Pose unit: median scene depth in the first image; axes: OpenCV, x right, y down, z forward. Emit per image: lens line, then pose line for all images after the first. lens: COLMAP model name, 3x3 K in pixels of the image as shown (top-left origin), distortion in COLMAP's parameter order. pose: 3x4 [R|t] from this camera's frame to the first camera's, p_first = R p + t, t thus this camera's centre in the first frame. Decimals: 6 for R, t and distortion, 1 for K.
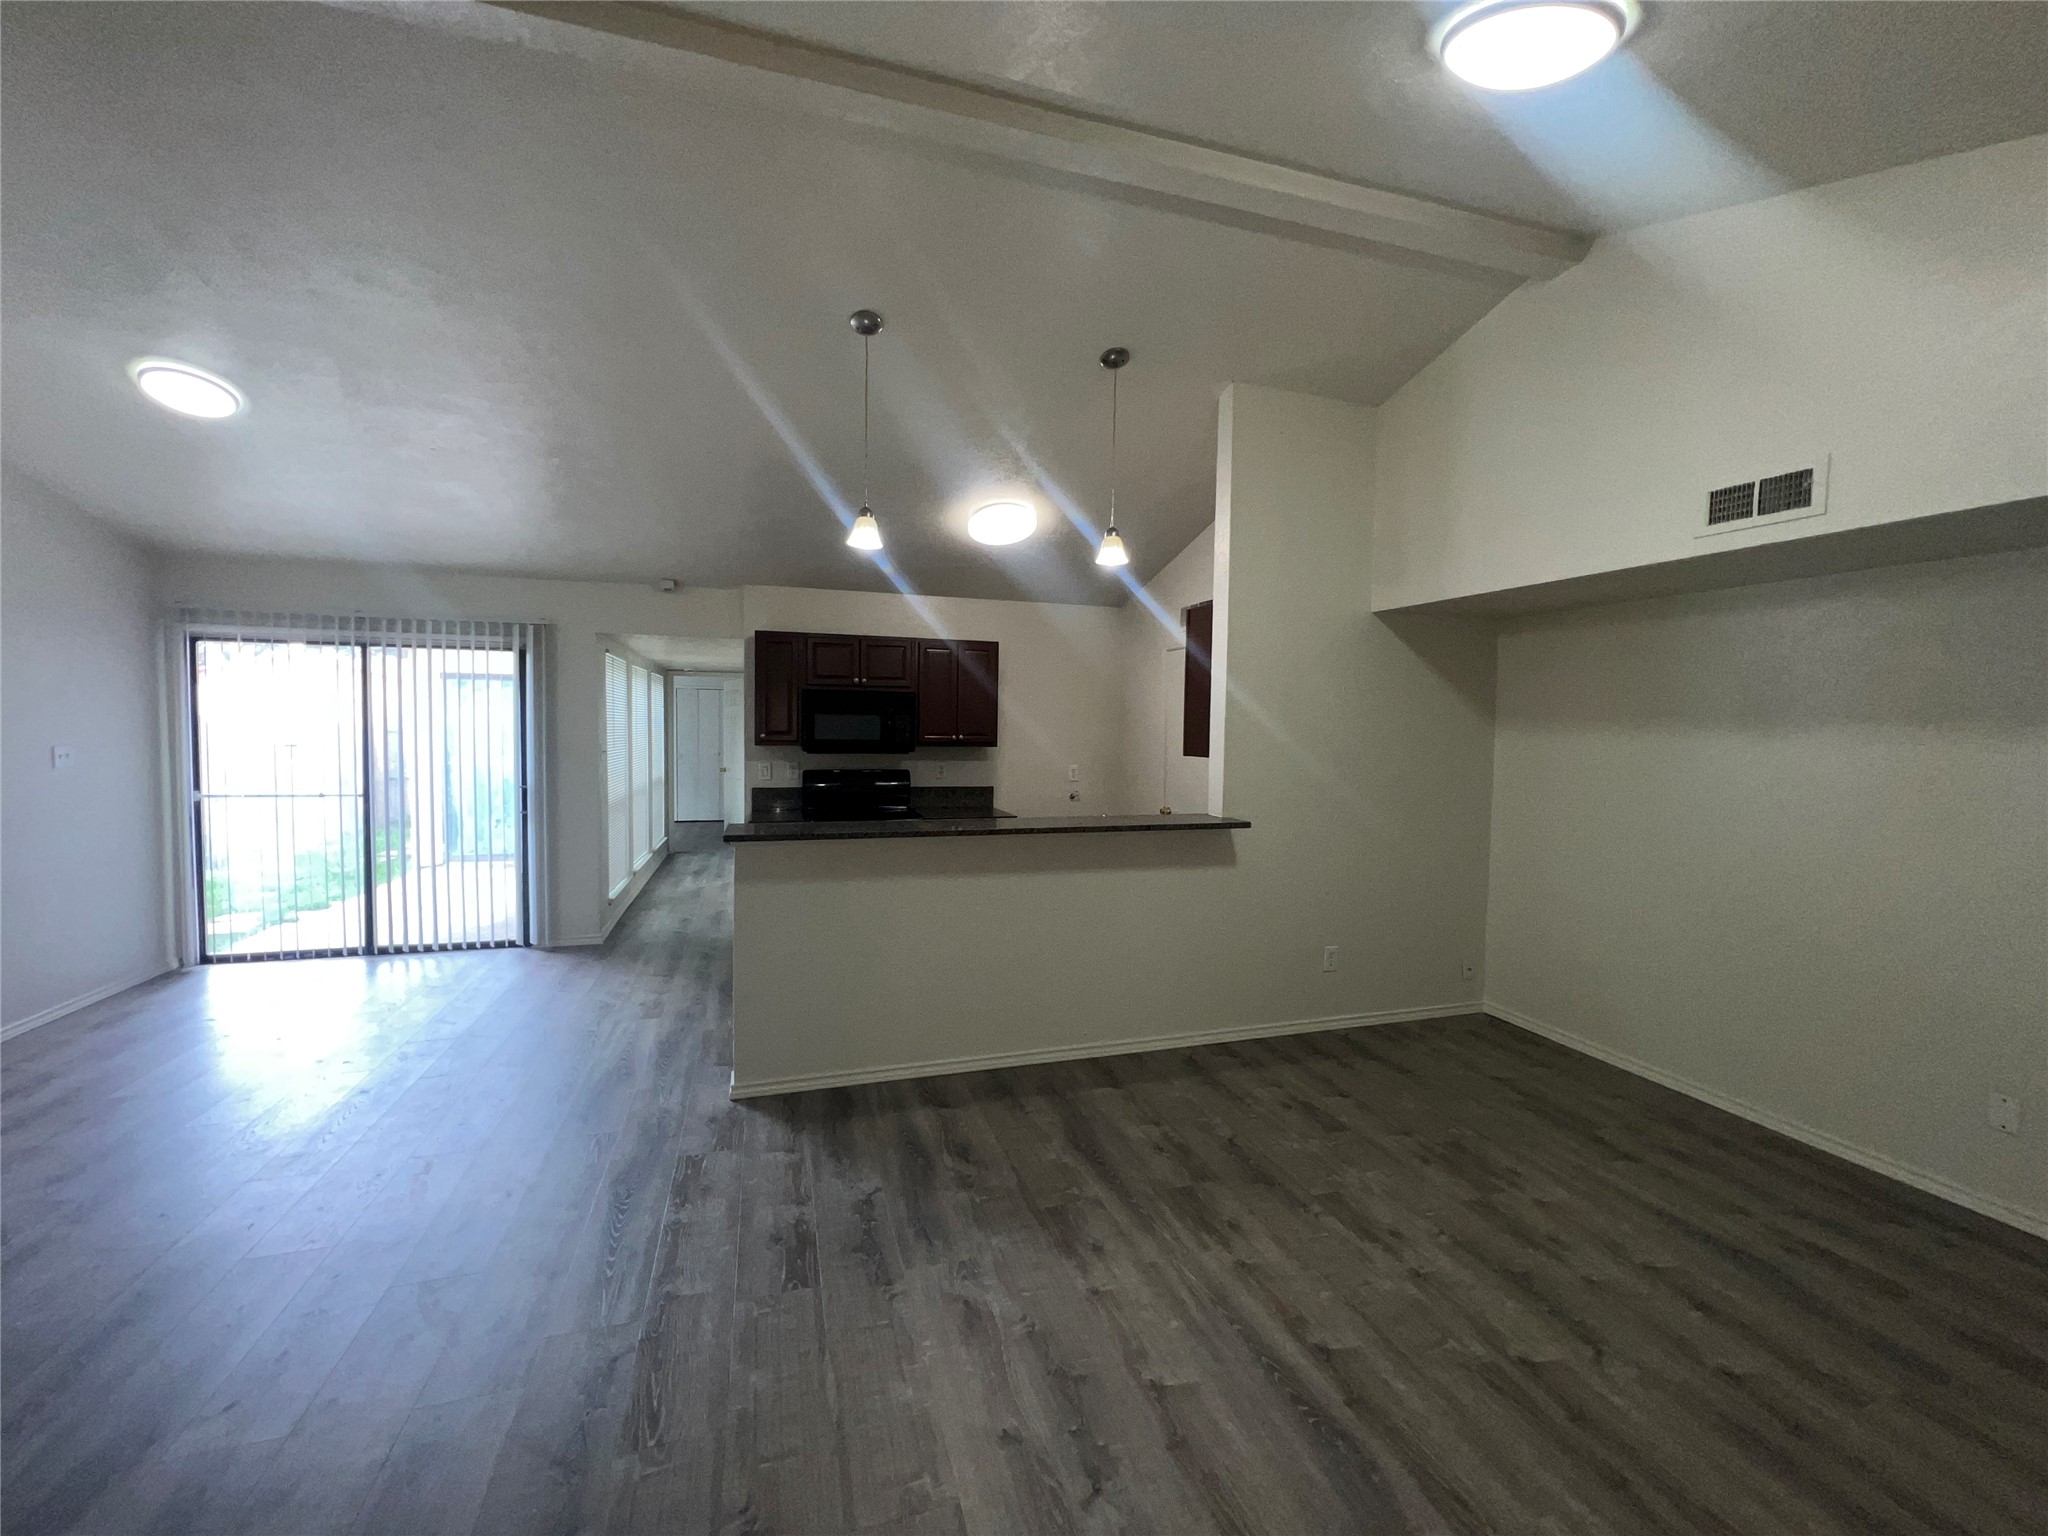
lens RADIAL K [[816.6, 0, 1015.4], [0, 816.6, 758.5], [0, 0, 1]] dist [-0.003568, 0.000978]
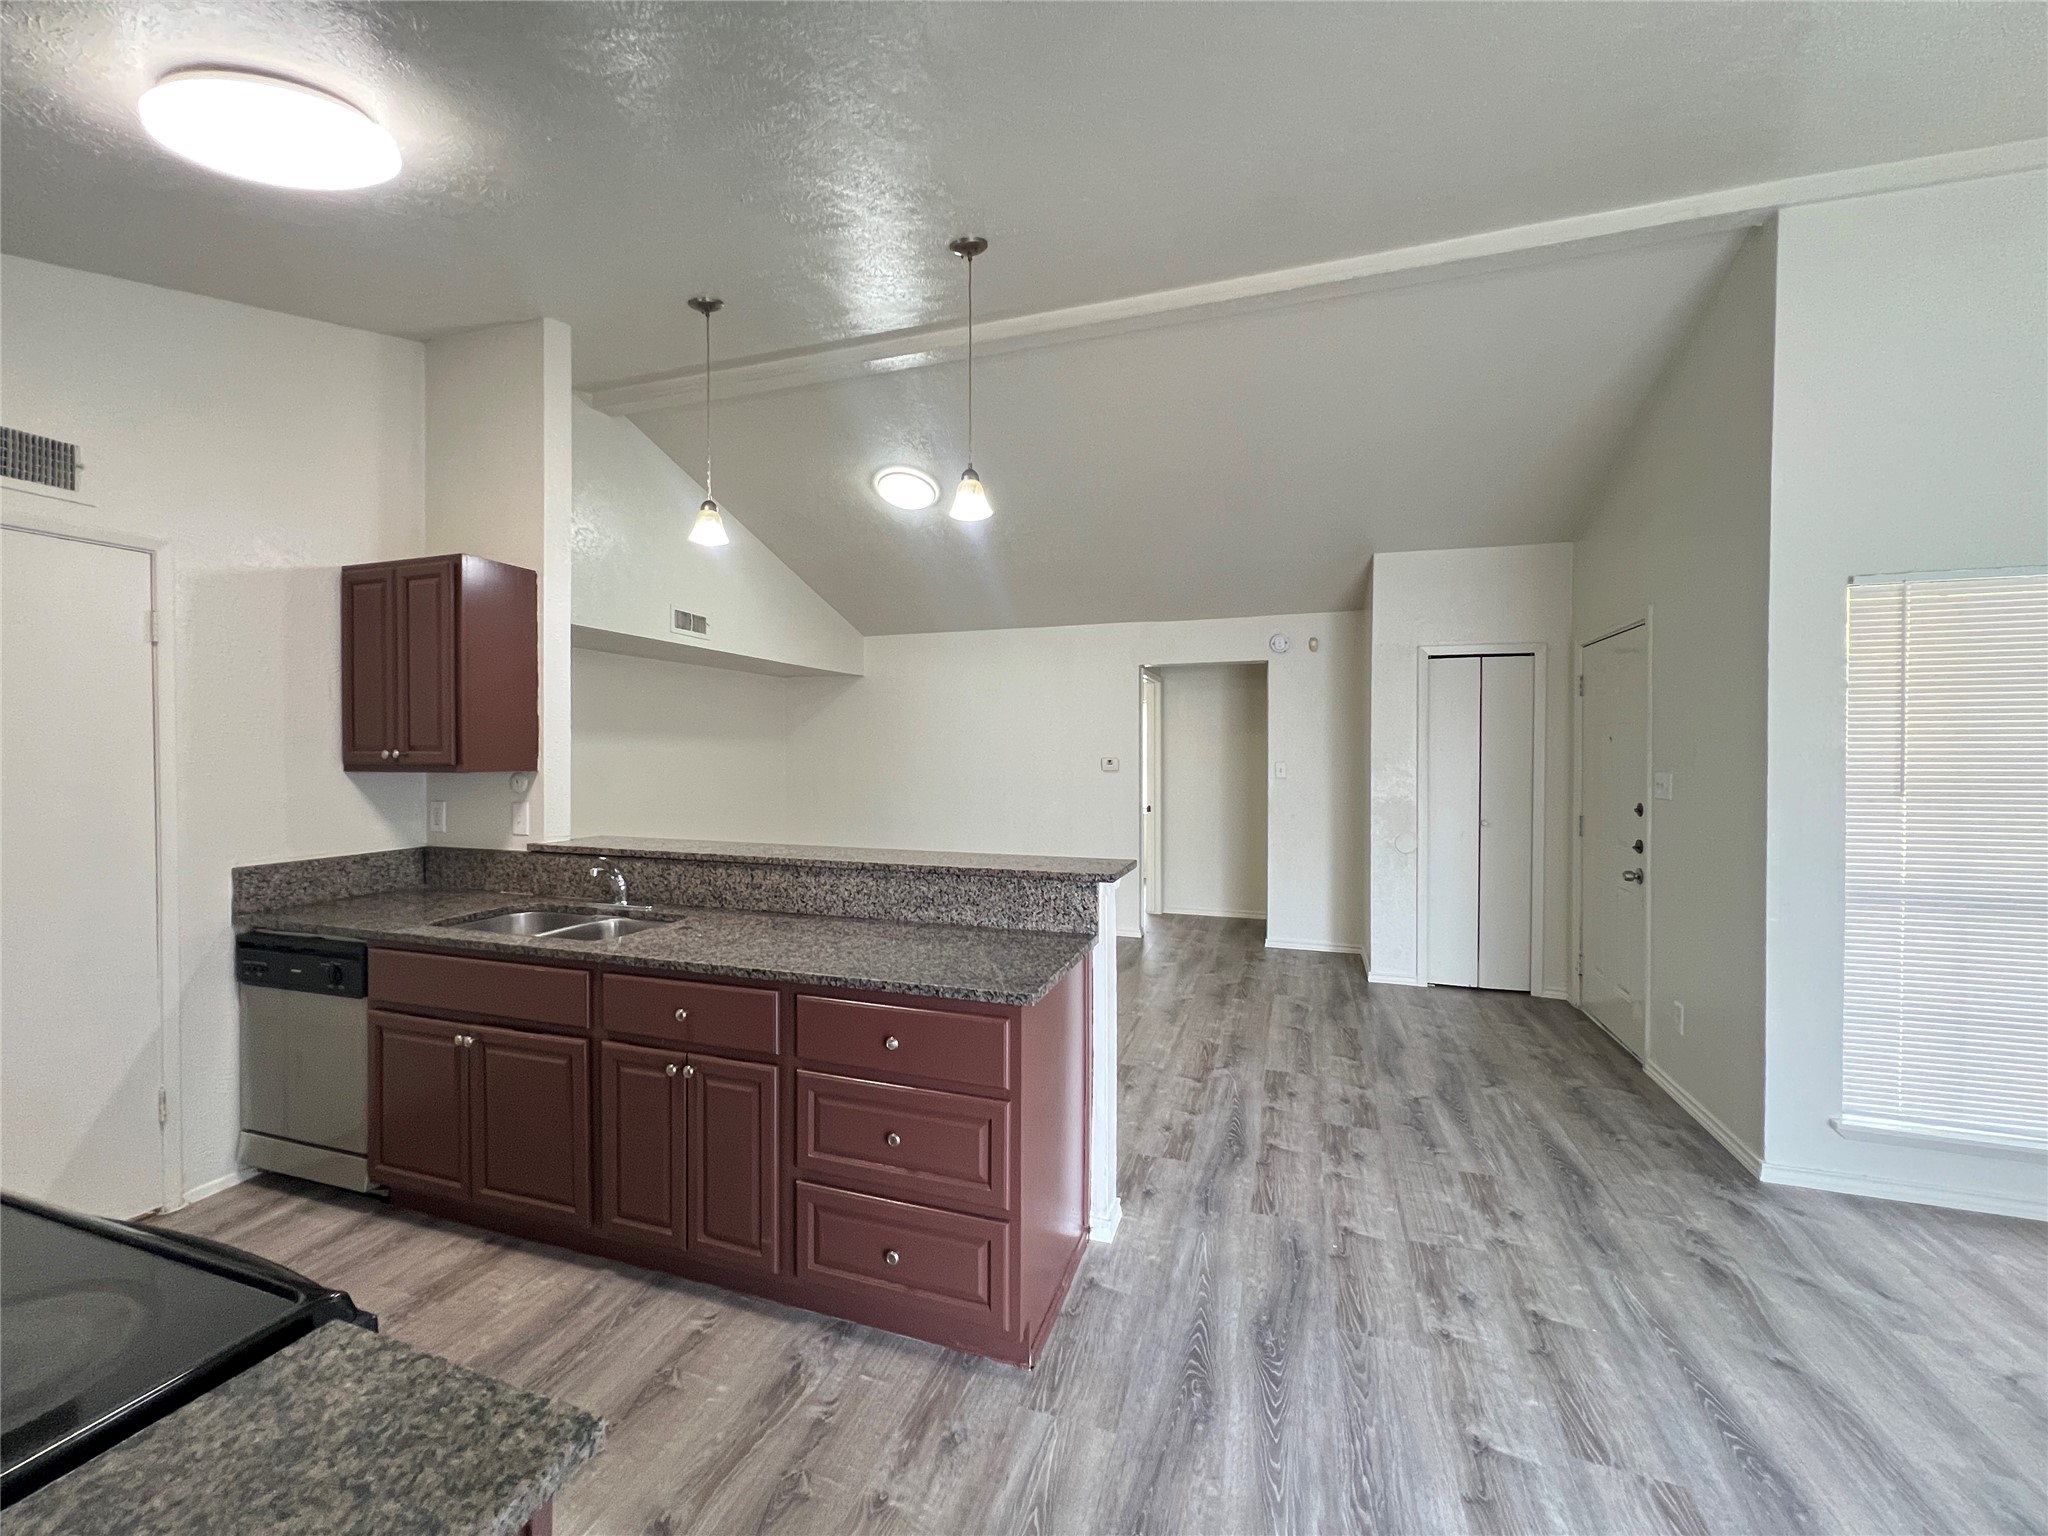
lens RADIAL K [[816.6, 0, 1017.1], [0, 816.6, 761.4], [0, 0, 1]] dist [-0.003568, 0.000978]
pose [[-0.809517, -0.021059, 0.586719, -0.813877], [0.011997, 0.998555, 0.052392, -0.061943], [-0.586974, 0.049451, -0.808094, 1.891298]]
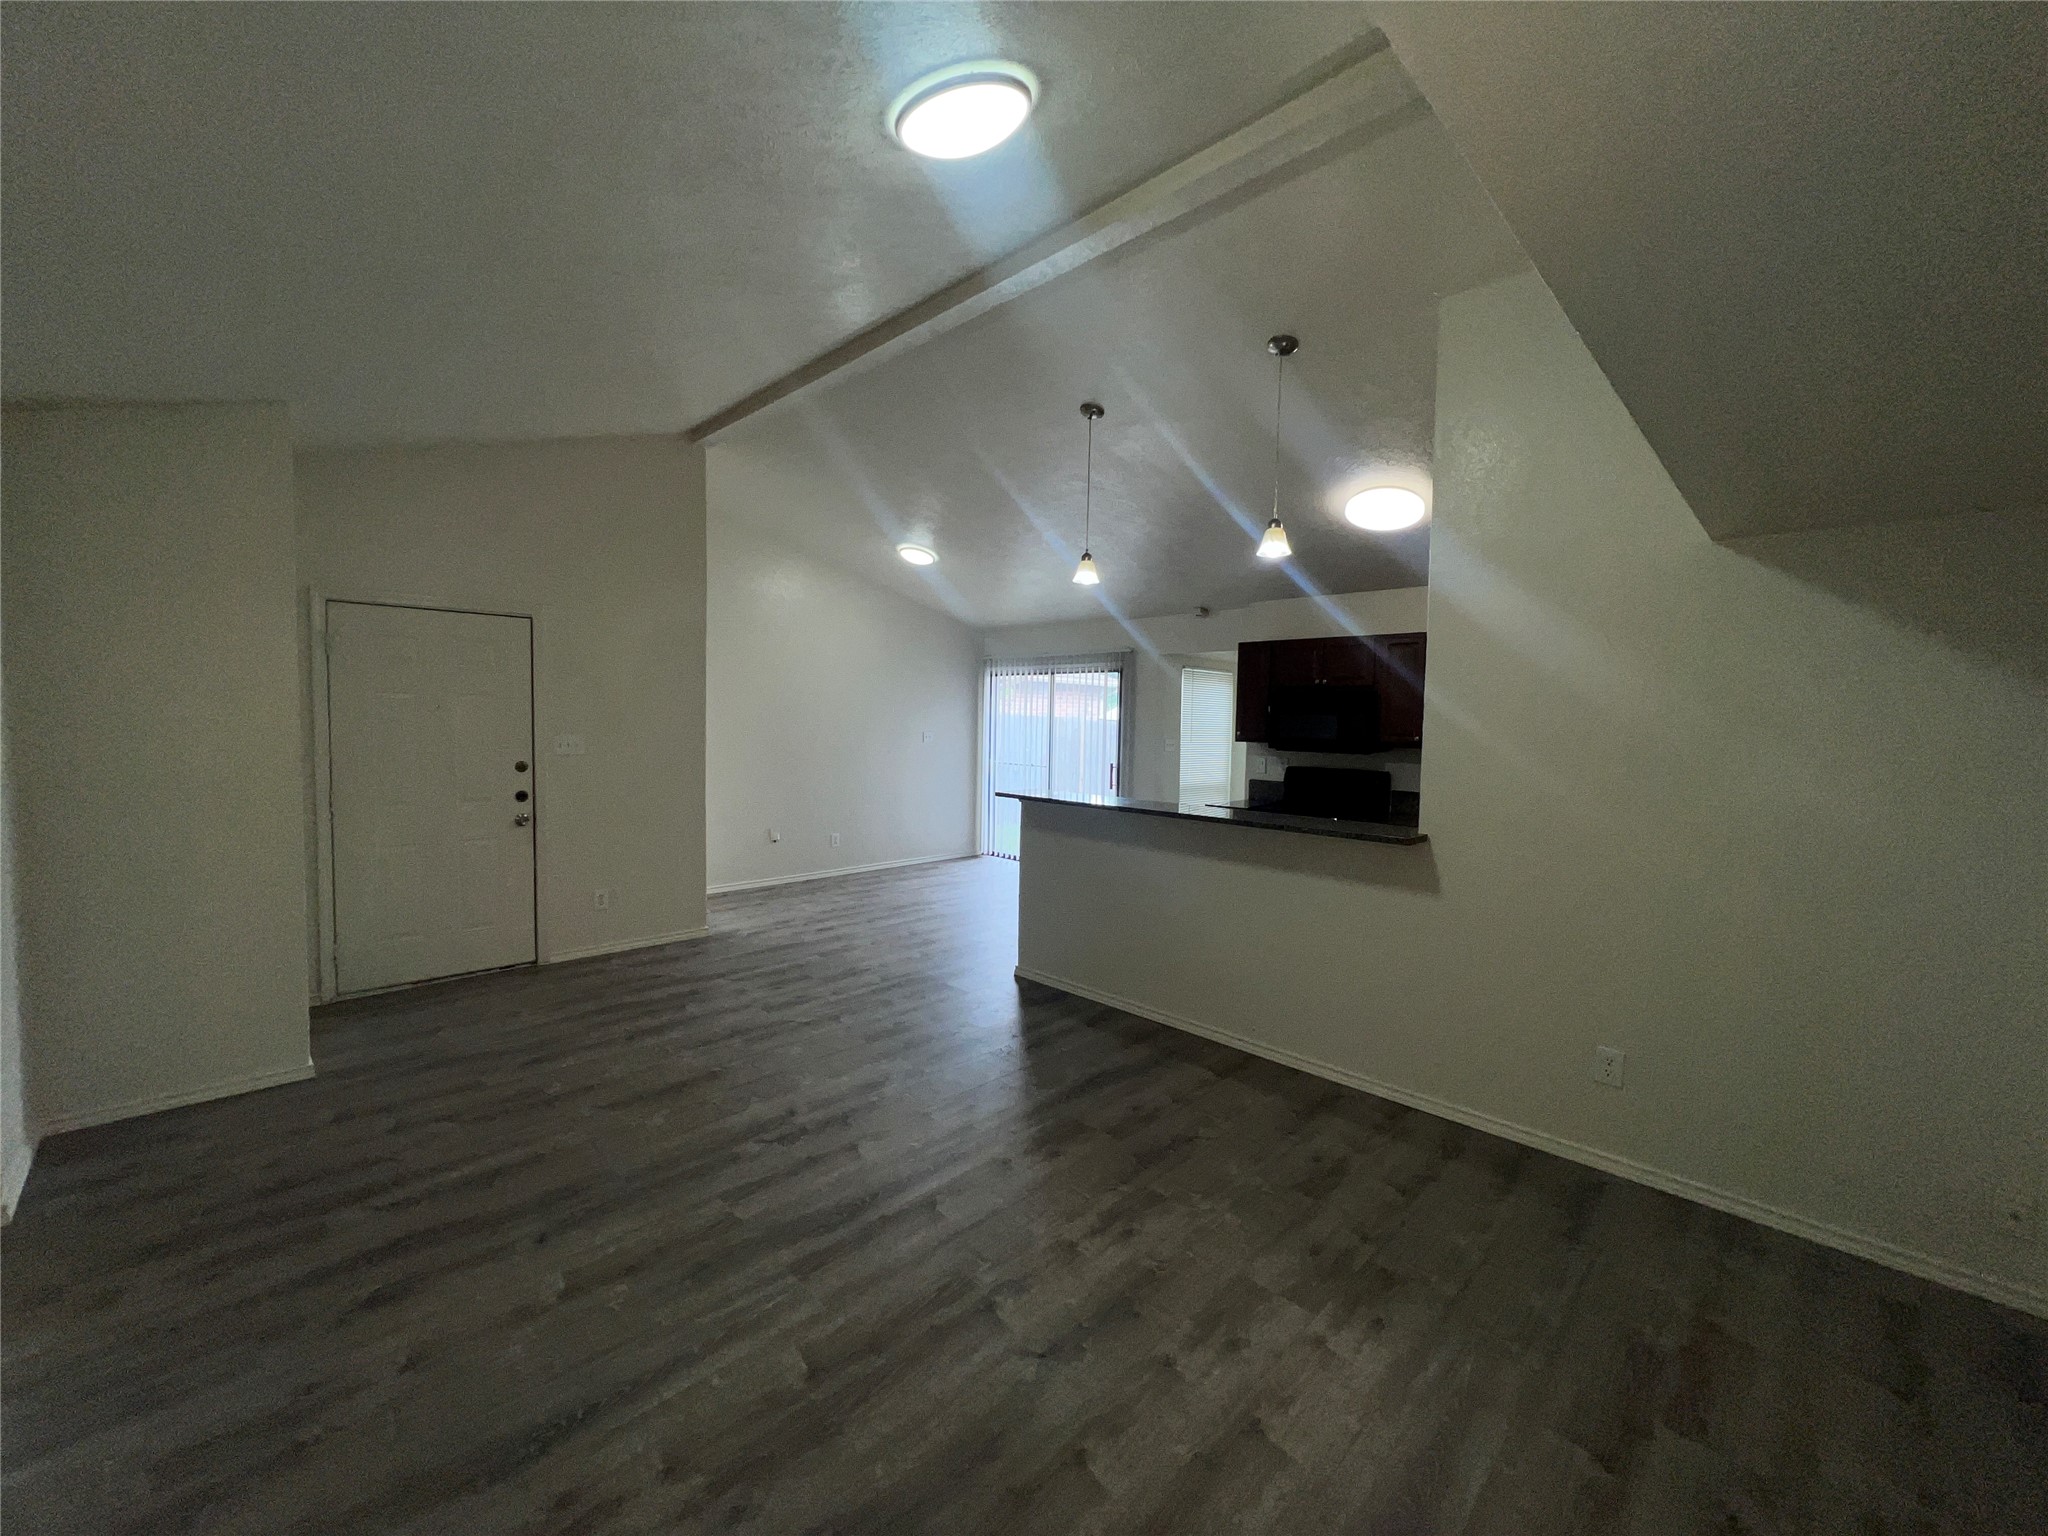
lens RADIAL K [[816.6, 0, 1016.2], [0, 816.6, 760.5], [0, 0, 1]] dist [-0.003568, 0.000978]
pose [[0.468111, 0.043289, -0.882609, 1.059958], [-0.049442, 0.998518, 0.022751, -0.000381], [0.882286, 0.032988, 0.469557, 0.341690]]
